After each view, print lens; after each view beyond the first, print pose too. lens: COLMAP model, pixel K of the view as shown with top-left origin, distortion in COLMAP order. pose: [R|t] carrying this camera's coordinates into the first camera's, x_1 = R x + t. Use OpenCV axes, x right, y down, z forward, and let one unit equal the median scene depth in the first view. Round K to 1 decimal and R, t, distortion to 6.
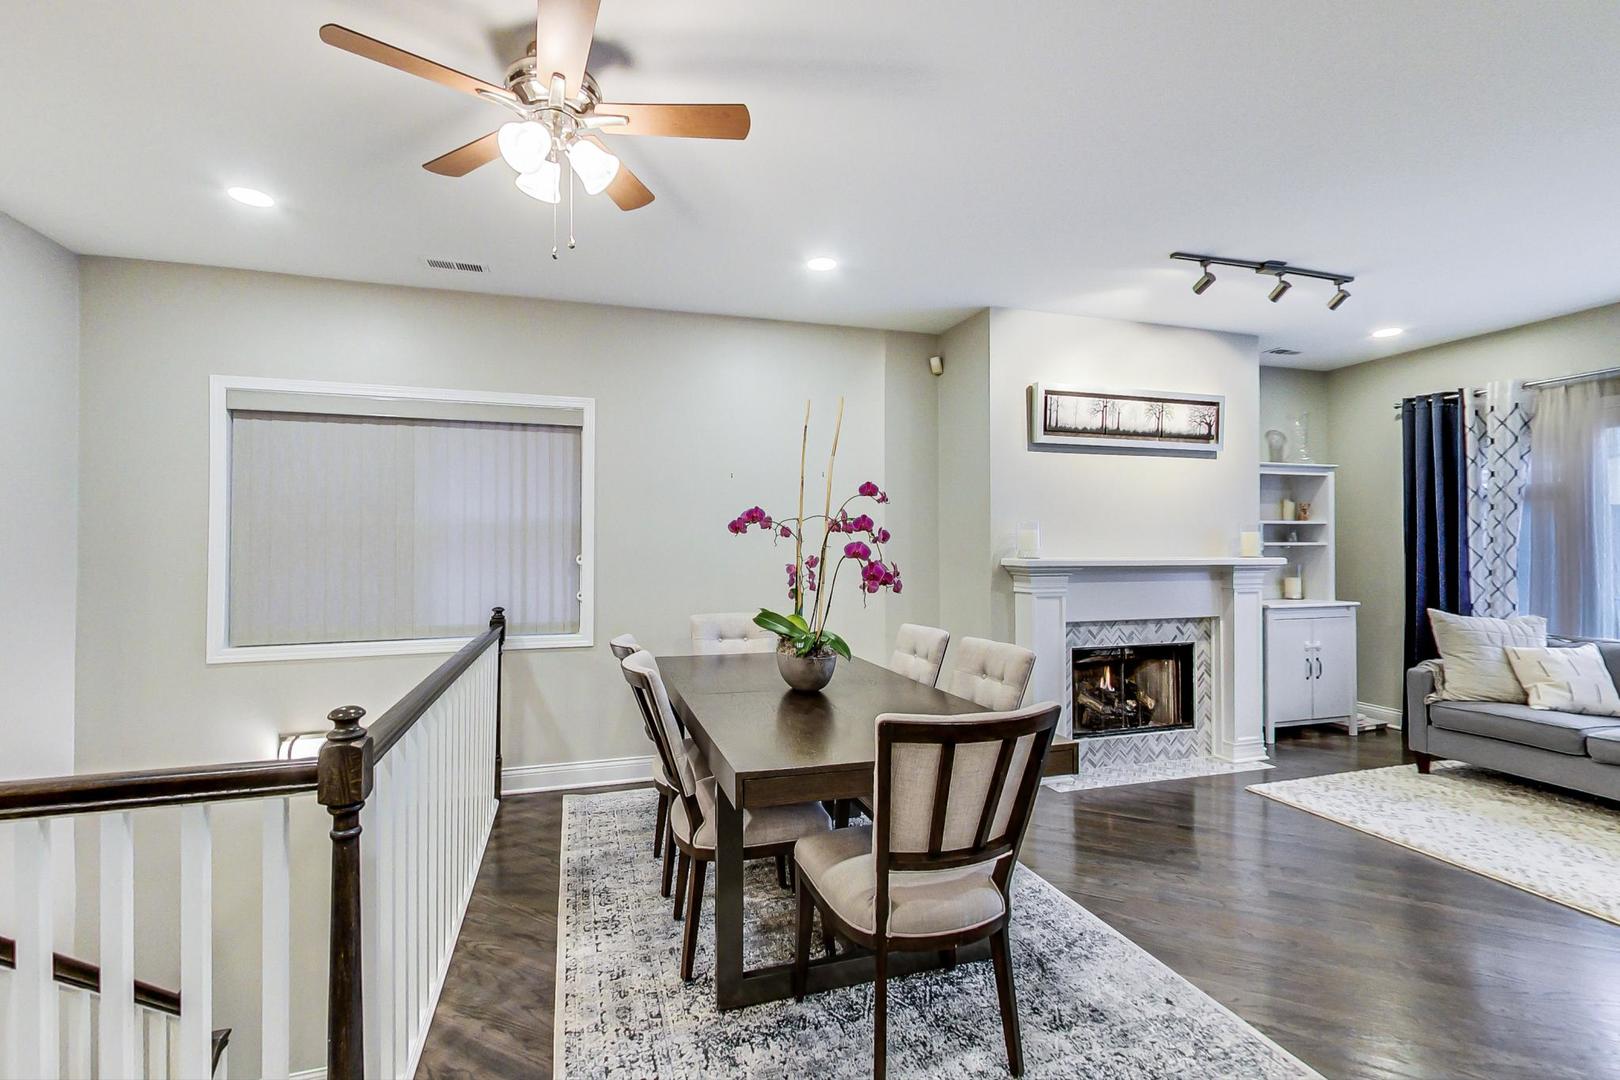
lens RADIAL K [[723.2, 0, 807.0], [0, 723.2, 542.9], [0, 0, 1]] dist [-0.000330, 0.000705]
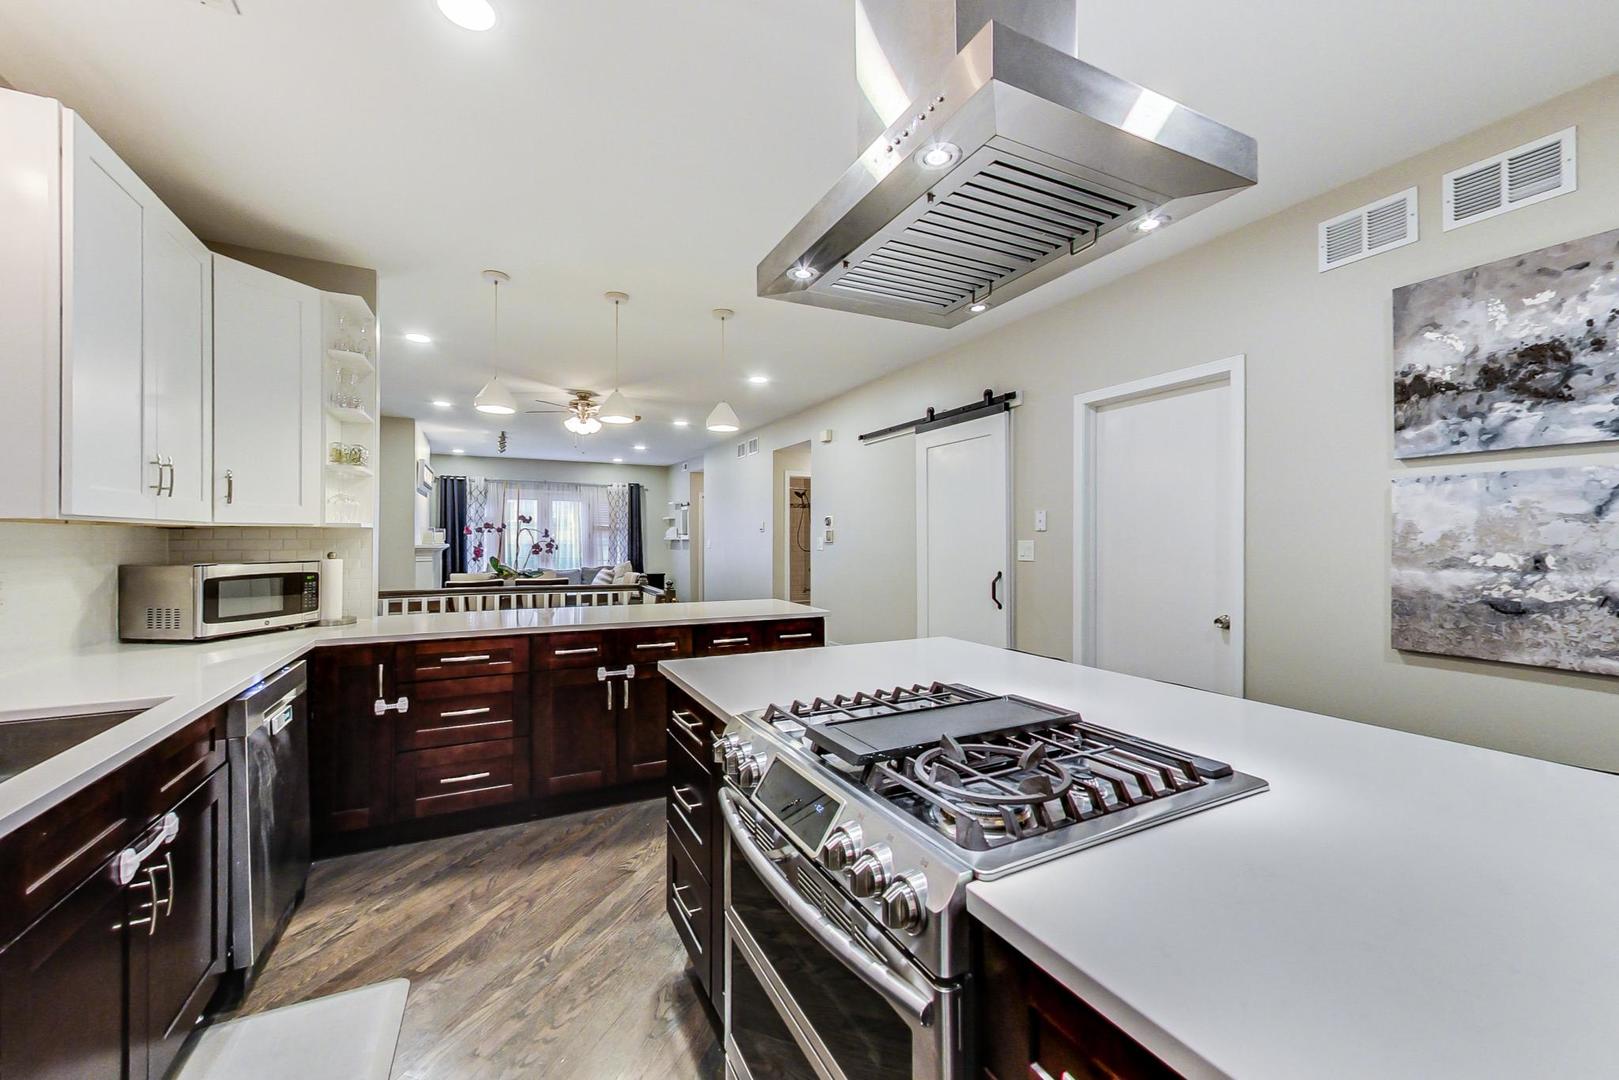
lens RADIAL K [[625.4, 0, 808.7], [0, 625.4, 538.5], [0, 0, 1]] dist [0.010348, -0.003336]
pose [[-0.160929, 0.007049, 0.986941, -1.500775], [-0.009020, 0.999922, -0.008613, 0.009704], [-0.986925, -0.010289, -0.160853, 0.188989]]
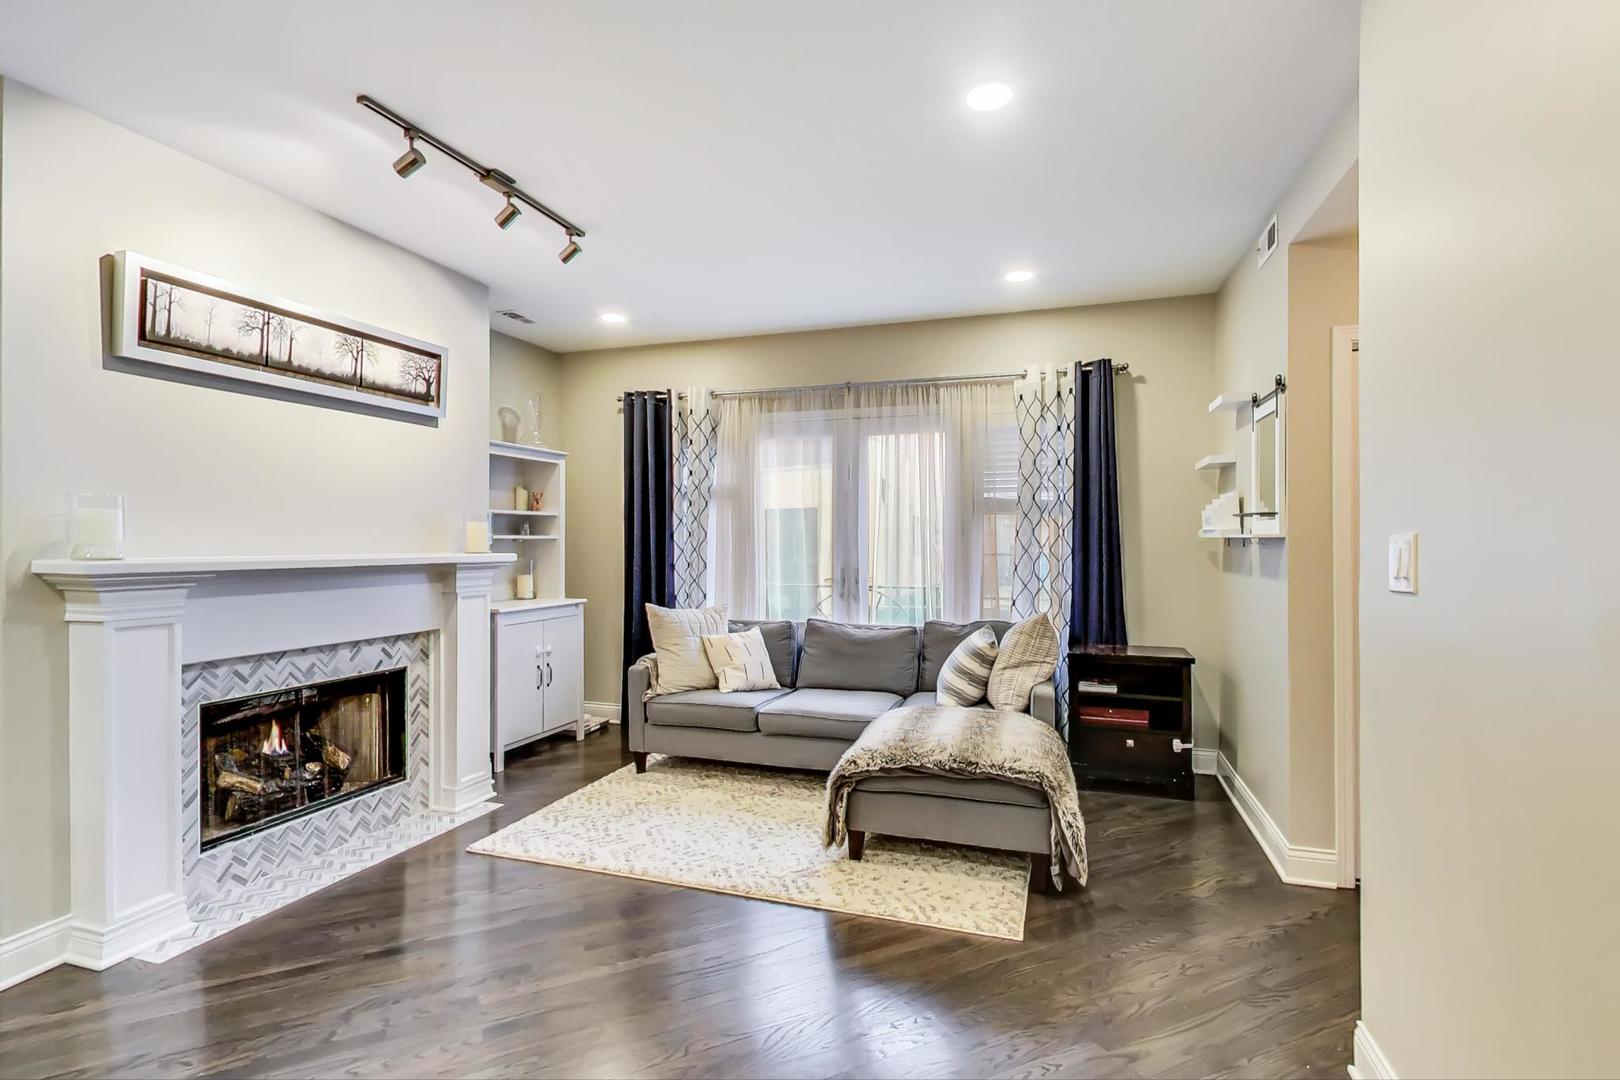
lens RADIAL K [[767.8, 0, 815.6], [0, 767.8, 541.1], [0, 0, 1]] dist [0.000012, 0.000394]
pose [[0.585034, 0.001994, 0.811006, 0.141695], [-0.006736, 0.999974, 0.002401, 0.001783], [-0.810981, -0.006867, 0.585032, 0.194830]]
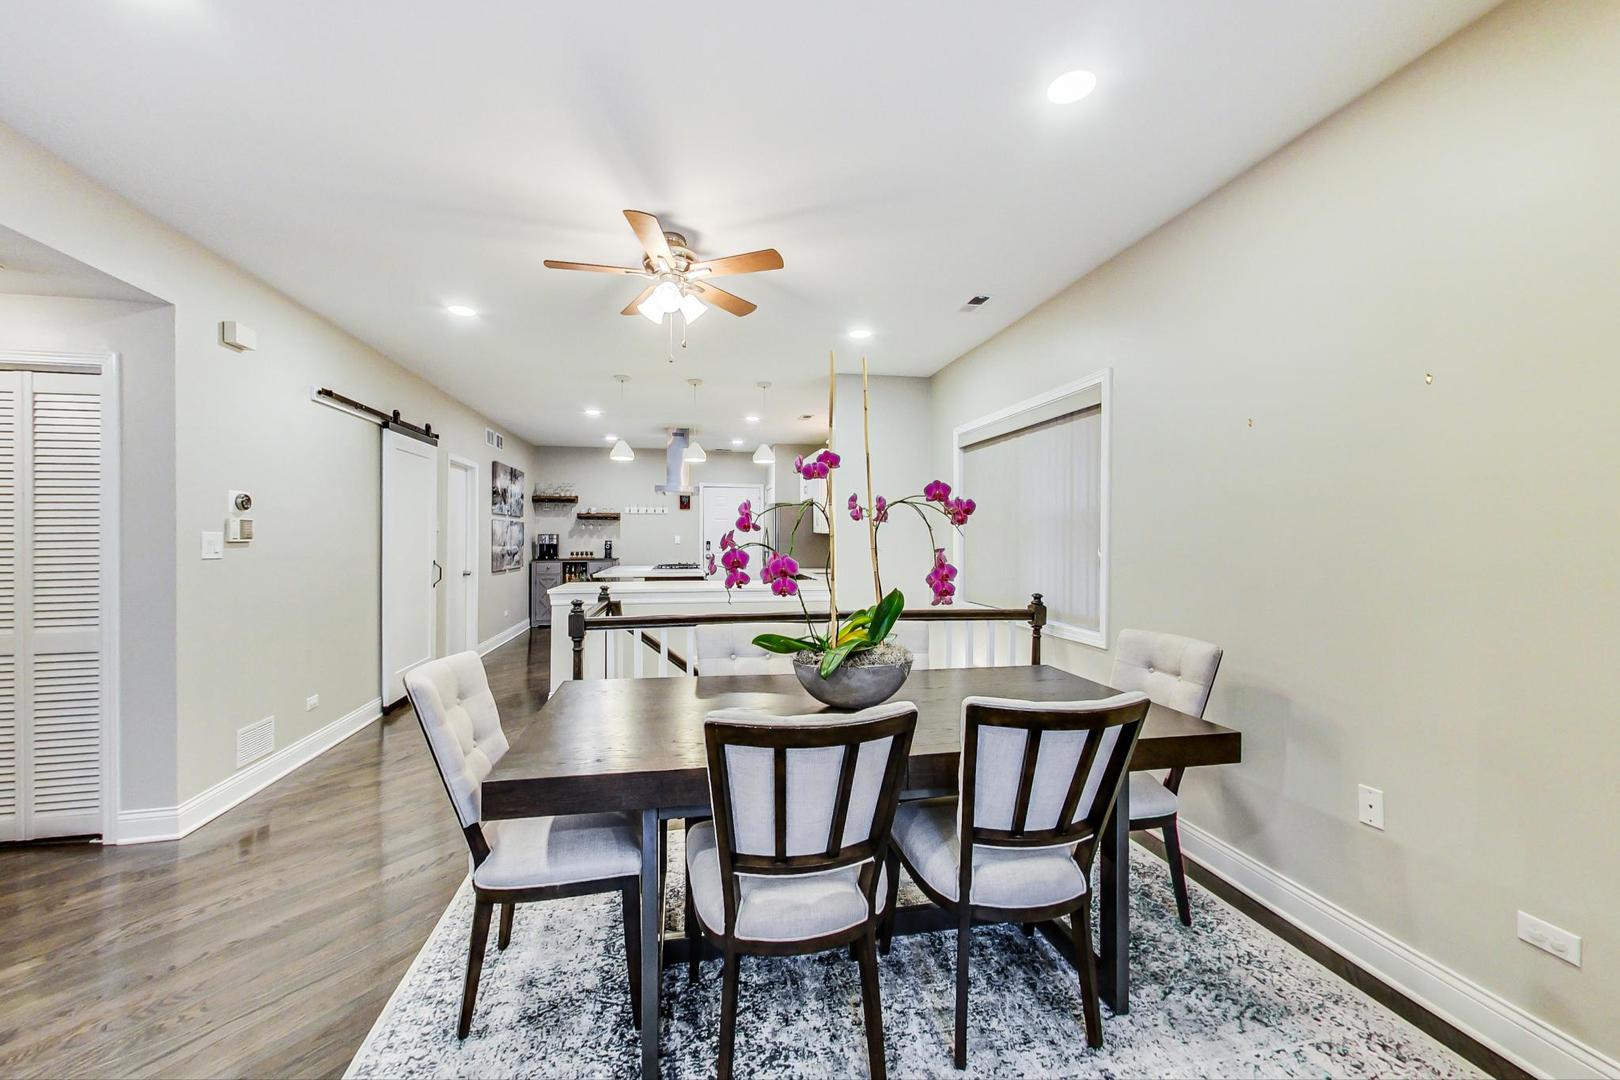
lens RADIAL K [[625.8, 0, 808.1], [0, 625.8, 545.2], [0, 0, 1]] dist [0.010348, -0.003336]
pose [[-0.108294, 0.015138, -0.994004, 0.477029], [0.004207, 0.999882, 0.014769, 0.003467], [0.994110, -0.002583, -0.108345, 0.670204]]
